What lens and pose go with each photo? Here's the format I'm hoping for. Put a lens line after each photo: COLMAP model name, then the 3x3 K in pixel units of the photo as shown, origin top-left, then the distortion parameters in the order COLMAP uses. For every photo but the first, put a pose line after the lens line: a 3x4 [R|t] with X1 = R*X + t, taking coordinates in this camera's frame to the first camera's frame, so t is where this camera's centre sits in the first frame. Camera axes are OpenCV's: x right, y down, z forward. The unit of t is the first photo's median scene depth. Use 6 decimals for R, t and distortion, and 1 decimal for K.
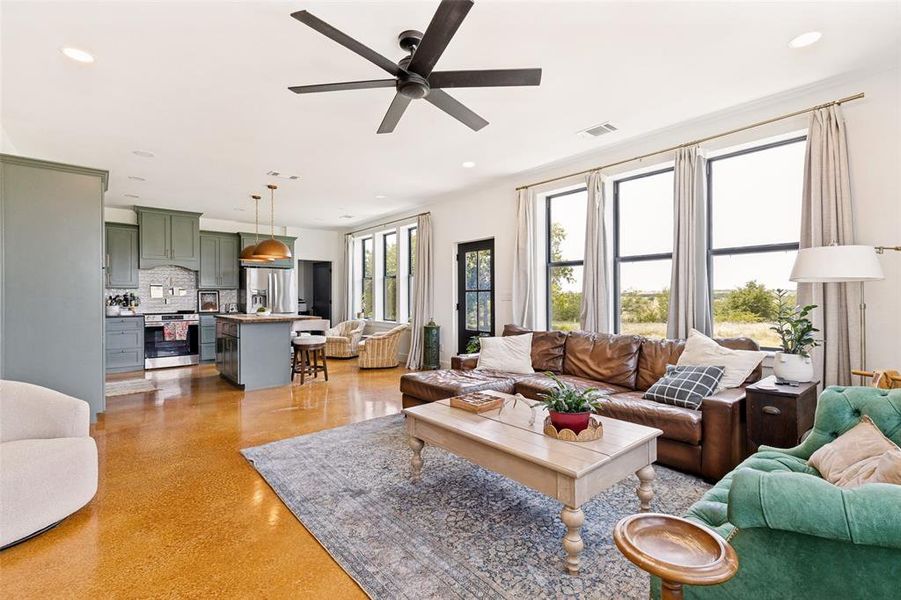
lens RADIAL K [[404.5, 0, 452.2], [0, 404.5, 297.2], [0, 0, 1]] dist [0.025446, 0.000081]
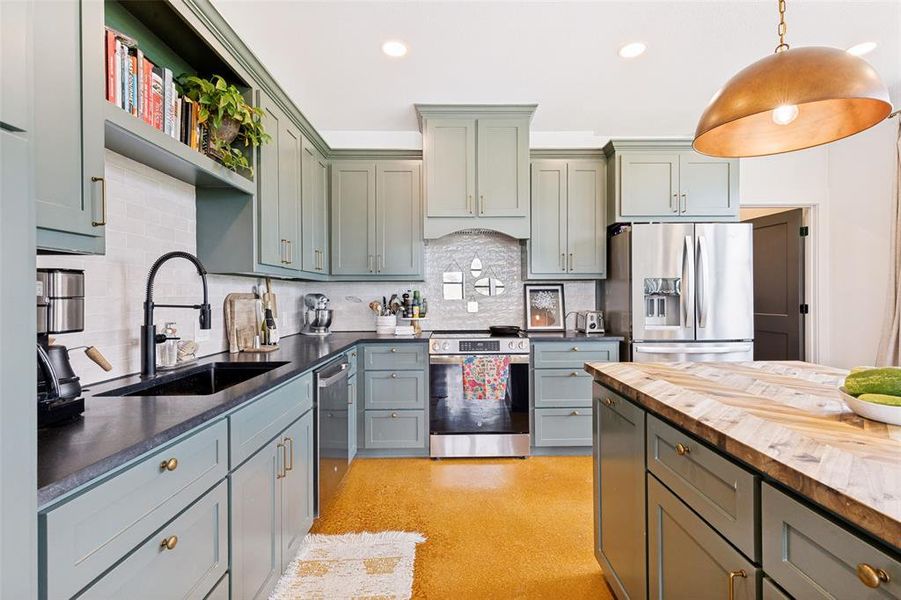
lens RADIAL K [[404.5, 0, 452.2], [0, 404.5, 297.2], [0, 0, 1]] dist [0.025446, 0.000081]
pose [[0.761789, -0.004489, -0.647810, -0.412628], [0.005644, 0.999984, -0.000292, -0.001840], [0.647801, -0.003433, 0.761802, 0.633518]]
